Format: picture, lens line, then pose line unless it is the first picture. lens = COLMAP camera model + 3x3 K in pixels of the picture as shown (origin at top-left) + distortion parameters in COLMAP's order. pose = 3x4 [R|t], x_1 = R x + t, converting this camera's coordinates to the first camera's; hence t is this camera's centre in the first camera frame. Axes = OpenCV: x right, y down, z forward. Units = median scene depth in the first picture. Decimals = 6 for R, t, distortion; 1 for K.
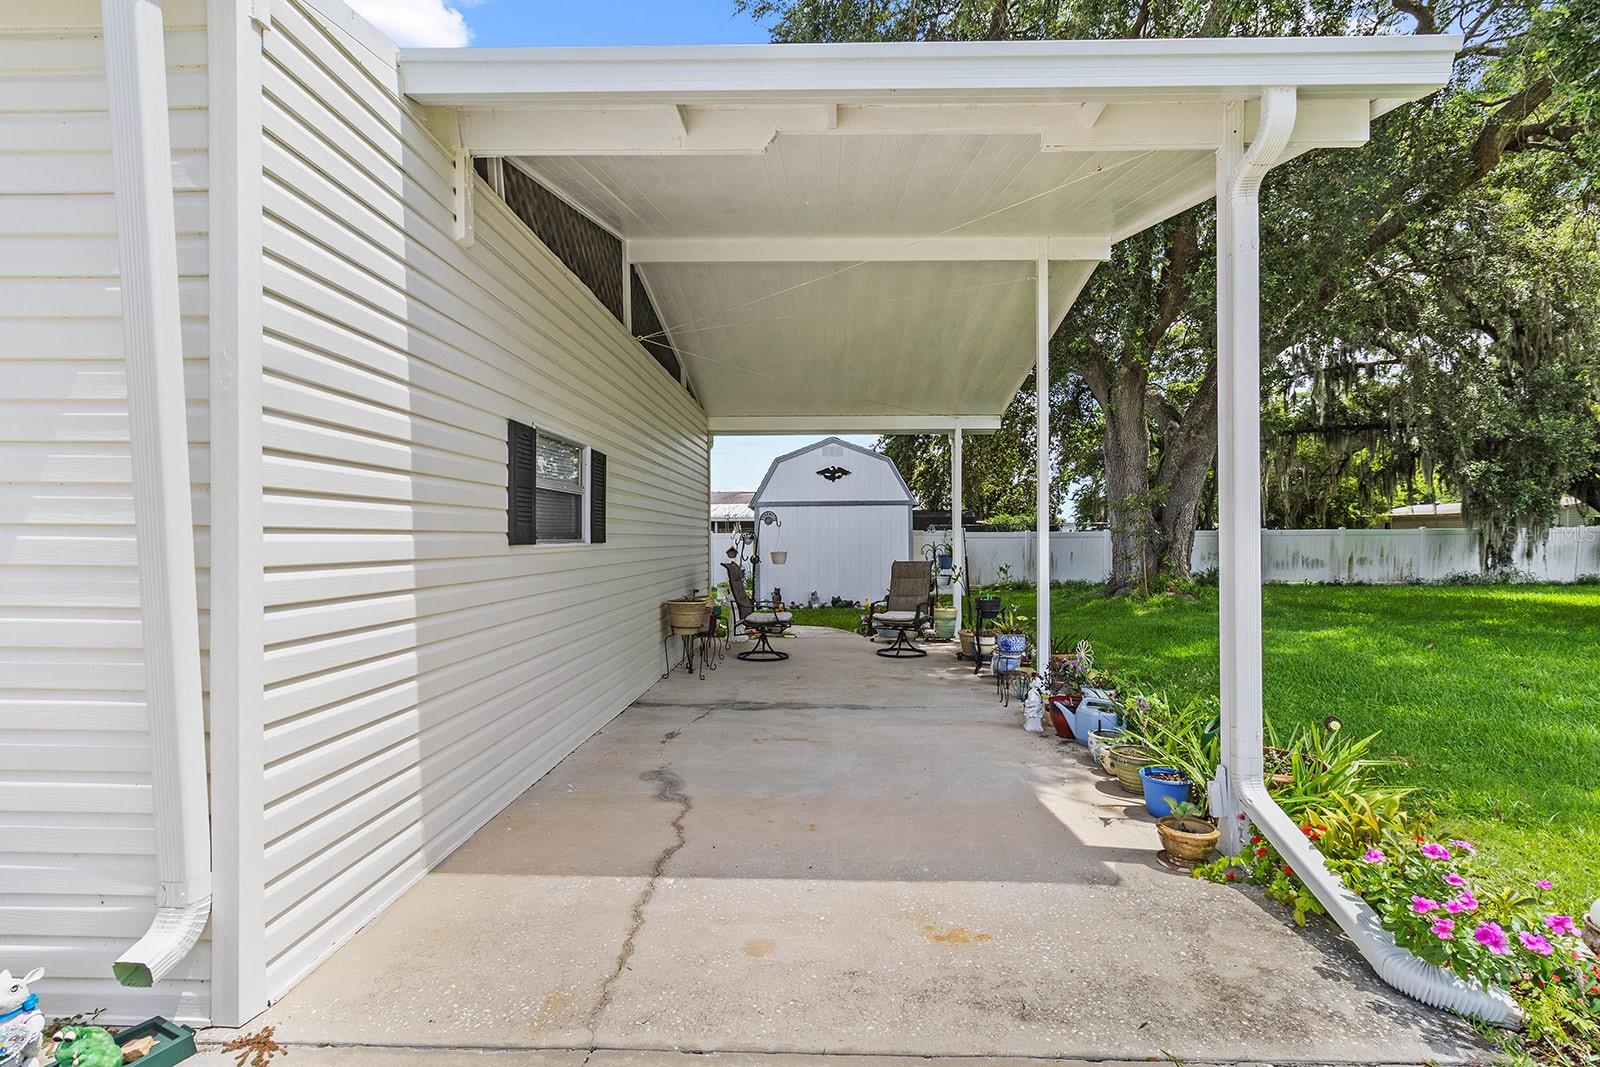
lens RADIAL K [[746.8, 0, 800.0], [0, 746.8, 533.5], [0, 0, 1]] dist [0.000319, -0.000208]
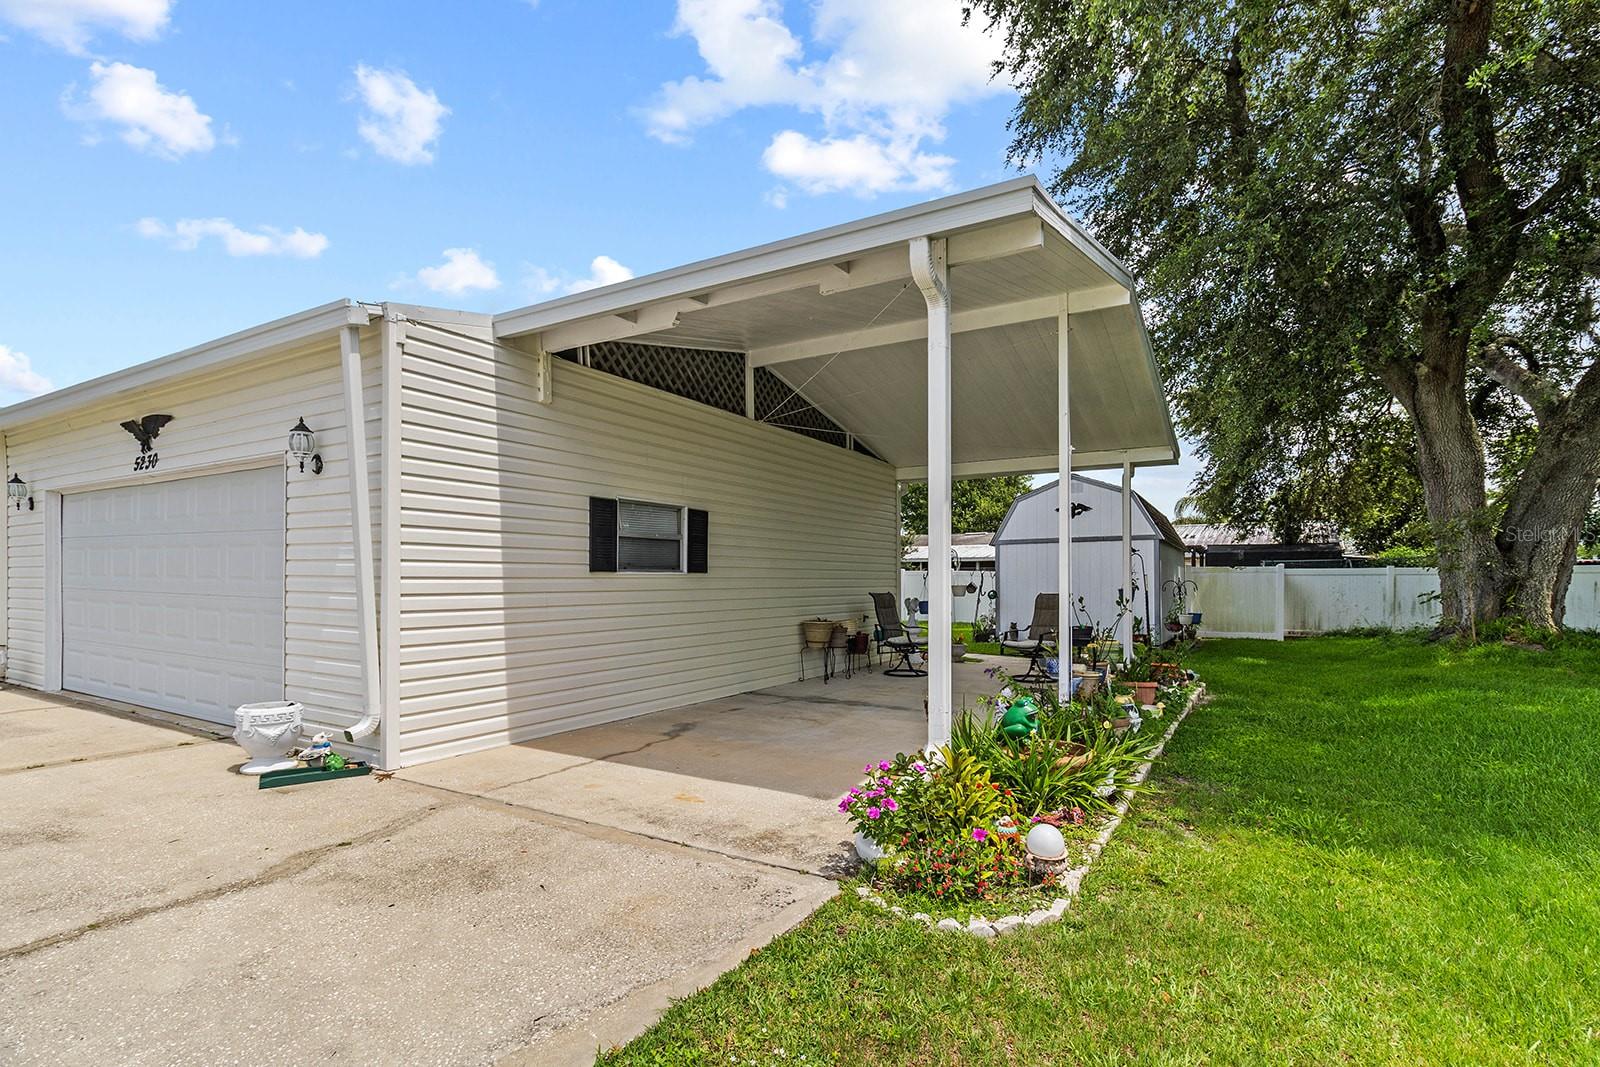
lens RADIAL K [[756.5, 0, 800.0], [0, 756.5, 562.5], [0, 0, 1]] dist [0.001755, 0.000309]
pose [[0.871503, -0.010863, -0.490270, 0.685981], [0.002895, 0.999851, -0.017009, 0.020198], [0.490382, 0.013404, 0.871405, -0.198463]]
